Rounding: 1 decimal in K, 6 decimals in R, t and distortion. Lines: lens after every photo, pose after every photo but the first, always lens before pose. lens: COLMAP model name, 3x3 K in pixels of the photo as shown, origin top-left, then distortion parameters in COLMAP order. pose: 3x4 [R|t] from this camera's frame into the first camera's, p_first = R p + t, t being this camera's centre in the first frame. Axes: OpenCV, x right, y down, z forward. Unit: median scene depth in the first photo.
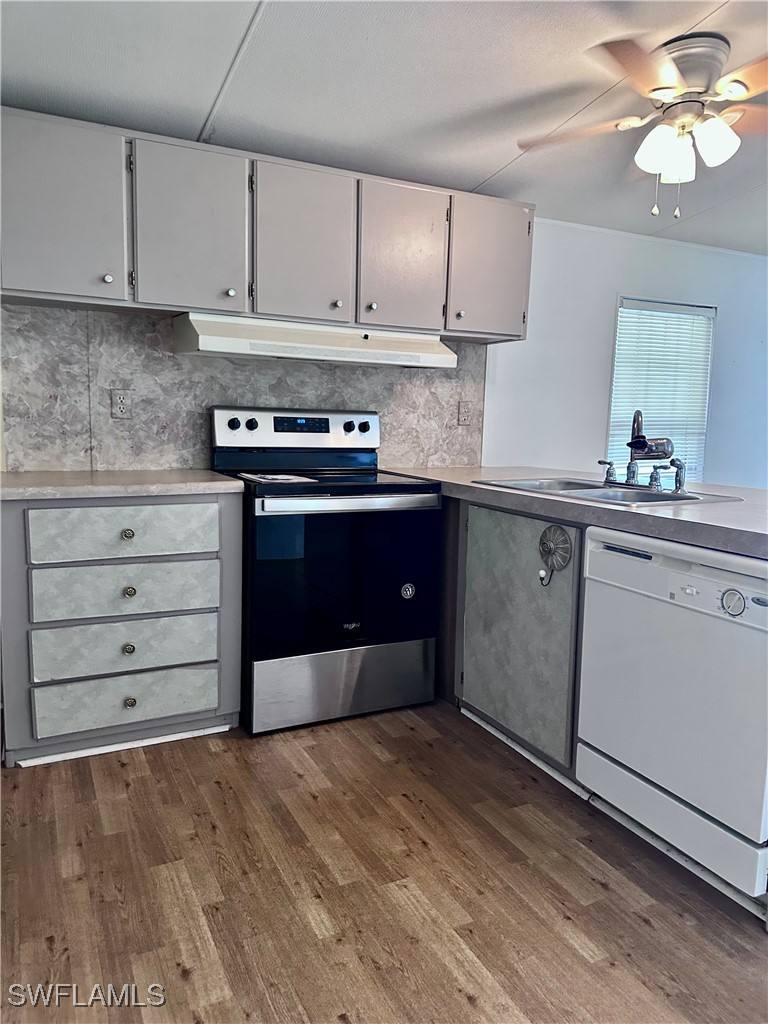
lens RADIAL K [[715.3, 0, 384.0], [0, 715.3, 512.0], [0, 0, 1]] dist [0.087261, -0.111577]
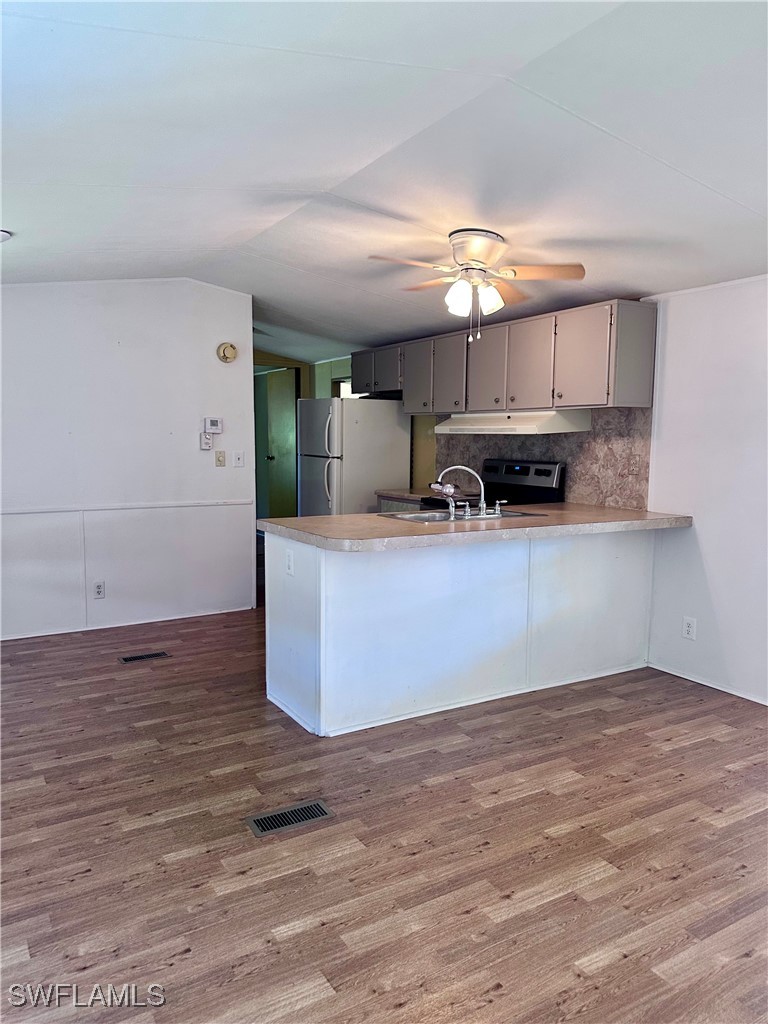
lens RADIAL K [[715.3, 0, 384.0], [0, 715.3, 512.0], [0, 0, 1]] dist [0.087261, -0.111577]
pose [[0.082062, 0.081391, -0.993298, 1.342914], [-0.136899, 0.988133, 0.069658, -0.090265], [0.987180, 0.130265, 0.092230, 0.508916]]
